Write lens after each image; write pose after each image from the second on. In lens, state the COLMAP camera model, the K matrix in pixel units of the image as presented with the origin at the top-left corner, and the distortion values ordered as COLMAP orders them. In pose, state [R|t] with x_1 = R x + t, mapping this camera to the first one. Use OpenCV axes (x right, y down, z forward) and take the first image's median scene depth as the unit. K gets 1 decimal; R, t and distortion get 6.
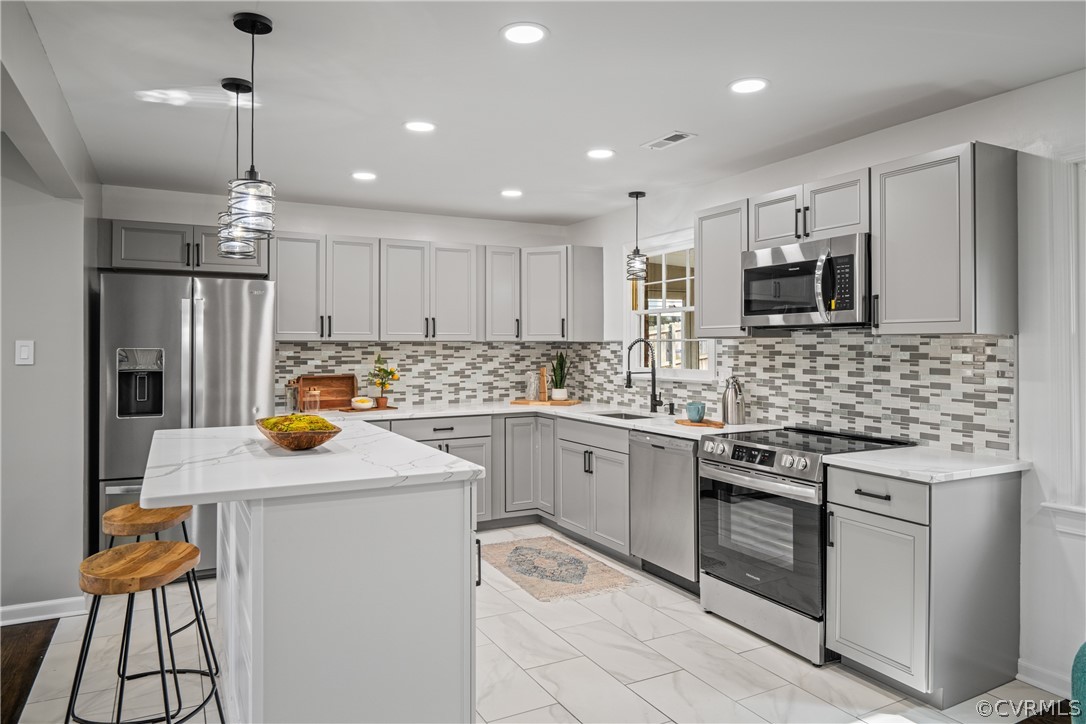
lens RADIAL K [[706.8, 0, 551.6], [0, 706.8, 341.9], [0, 0, 1]] dist [-0.006006, 0.001059]
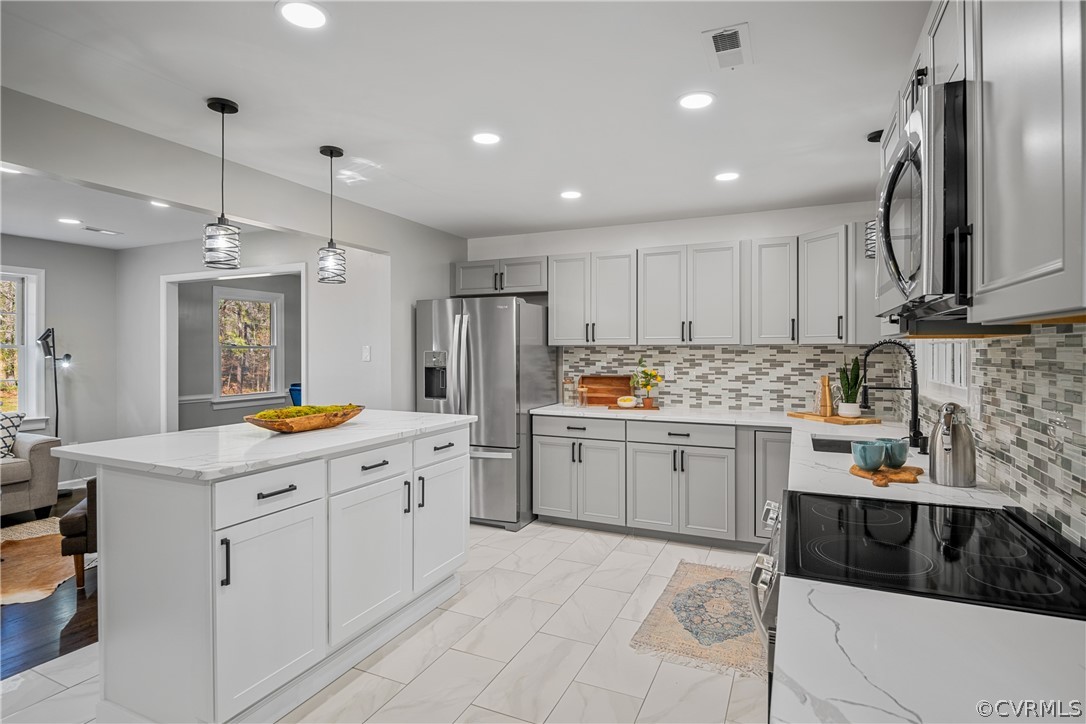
lens RADIAL K [[563.7, 0, 538.9], [0, 563.7, 352.7], [0, 0, 1]] dist [0.005020, -0.000428]
pose [[0.605116, 0.005330, -0.796120, 0.358821], [0.004036, 0.999944, 0.009762, 0.001506], [0.796127, -0.009120, 0.605061, 0.380639]]
